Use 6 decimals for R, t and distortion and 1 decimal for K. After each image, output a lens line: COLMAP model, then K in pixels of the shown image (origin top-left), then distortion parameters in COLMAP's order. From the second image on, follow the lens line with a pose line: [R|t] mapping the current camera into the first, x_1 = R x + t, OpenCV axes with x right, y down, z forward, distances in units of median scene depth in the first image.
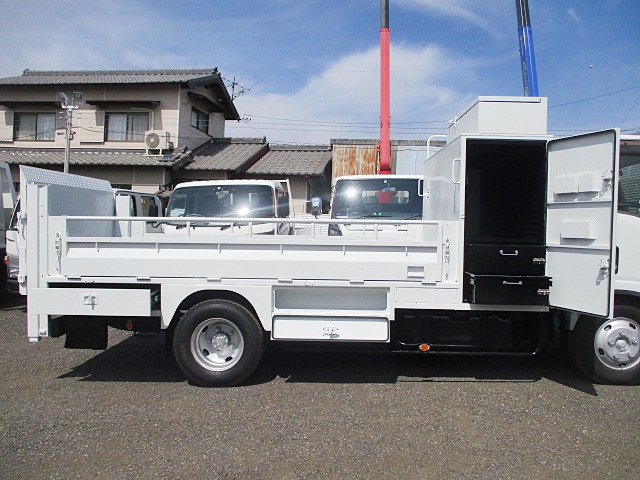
lens RADIAL K [[539.3, 0, 320.0], [0, 539.3, 240.0], [0, 0, 1]] dist [-0.017882, -0.002932]
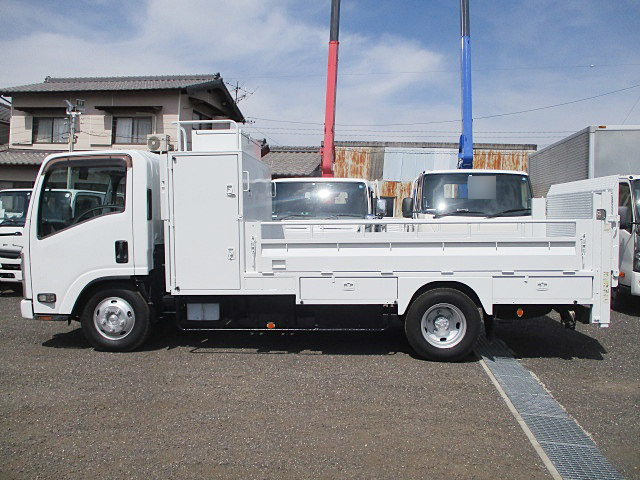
lens RADIAL K [[539.9, 0, 320.0], [0, 539.9, 240.0], [0, 0, 1]] dist [-0.012312, -0.009559]
pose [[0.996956, 0.009951, -0.077330, 0.102552], [-0.009702, 0.999946, 0.003593, 0.000763], [0.077362, -0.002832, 0.996999, -0.044412]]
